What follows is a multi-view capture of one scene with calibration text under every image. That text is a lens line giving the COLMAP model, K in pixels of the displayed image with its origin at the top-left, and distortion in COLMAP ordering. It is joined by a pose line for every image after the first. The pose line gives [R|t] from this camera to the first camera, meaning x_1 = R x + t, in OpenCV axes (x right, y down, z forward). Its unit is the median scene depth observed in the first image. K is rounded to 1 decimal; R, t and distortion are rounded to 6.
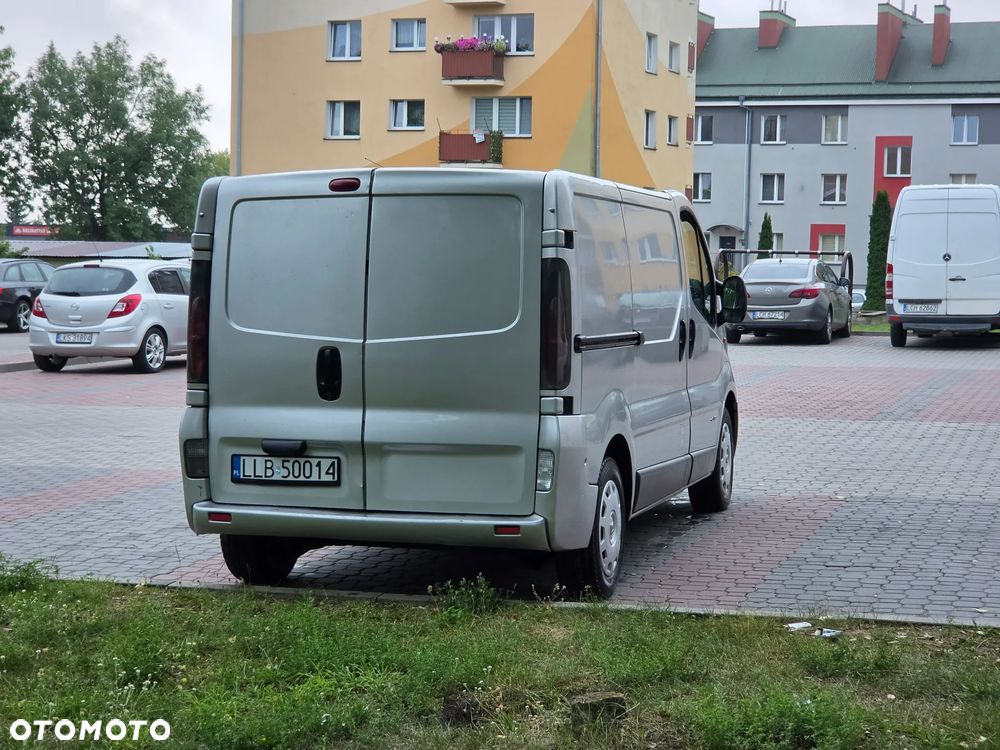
lens RADIAL K [[1843.7, 0, 411.2], [0, 1843.7, 375.4], [0, 0, 1]] dist [-0.009430, 0.172437]
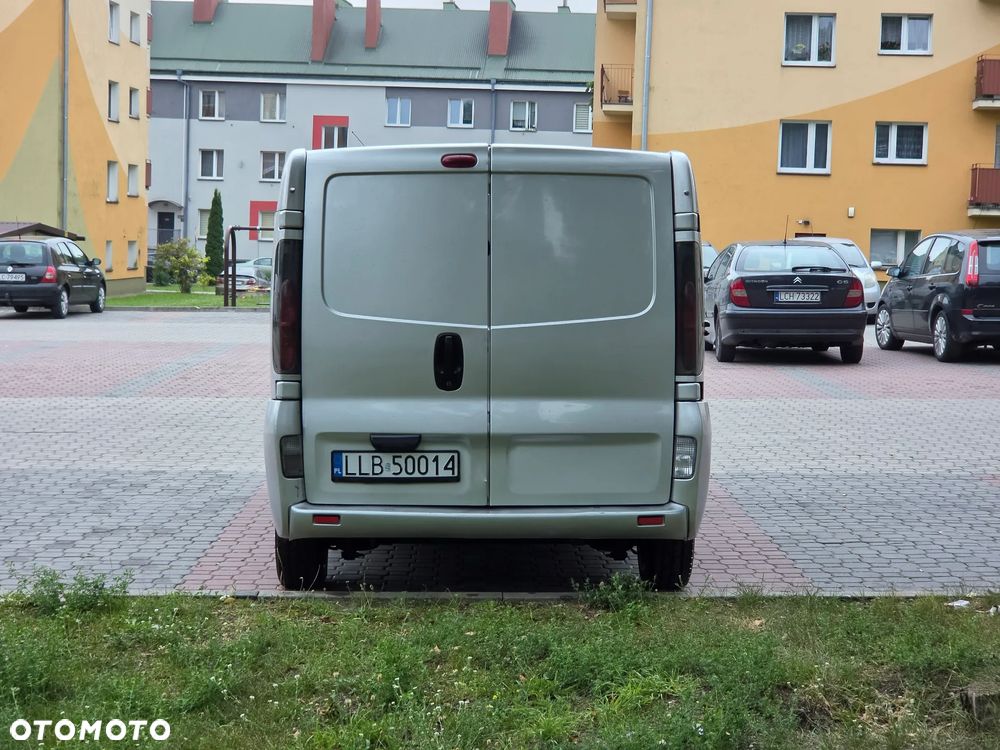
lens RADIAL K [[1913.4, 0, 510.8], [0, 1913.4, 296.7], [0, 0, 1]] dist [-0.439135, 5.443719]
pose [[0.938625, -0.001196, 0.344937, -0.346755], [0.012038, 0.999498, -0.029292, -0.005209], [-0.344729, 0.031647, 0.938169, 0.078347]]
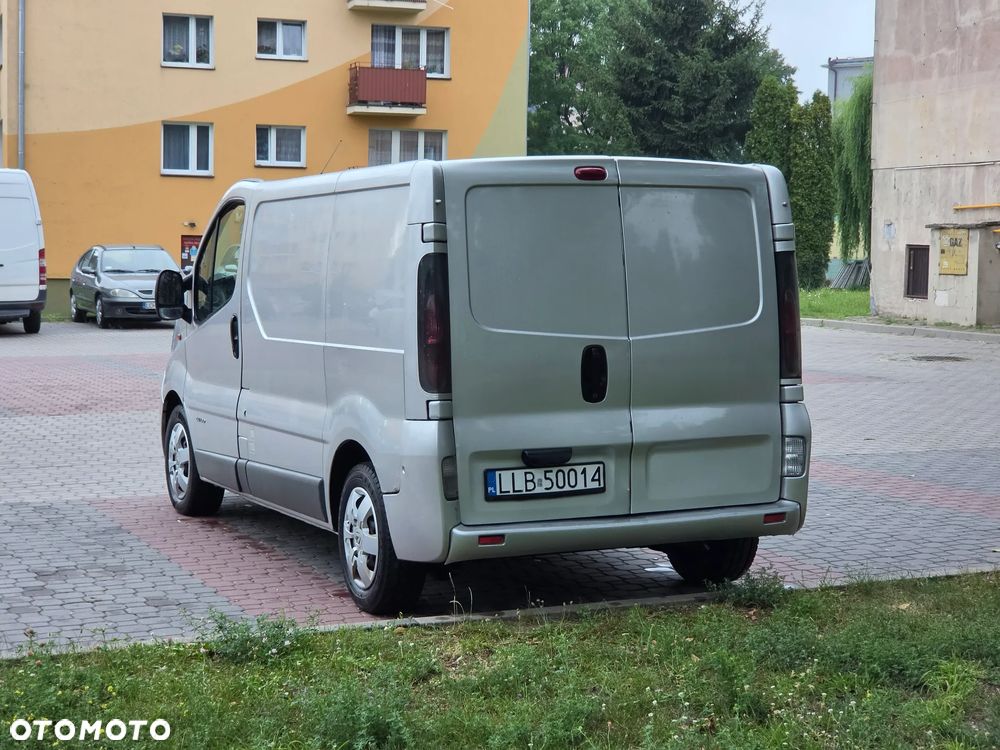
lens RADIAL K [[1913.4, 0, 510.8], [0, 1913.4, 296.7], [0, 0, 1]] dist [-0.439135, 5.443719]
pose [[0.720015, -0.019648, 0.693680, -0.743199], [0.043848, 0.998890, -0.017219, -0.025120], [-0.692572, 0.042814, 0.720077, 0.325892]]
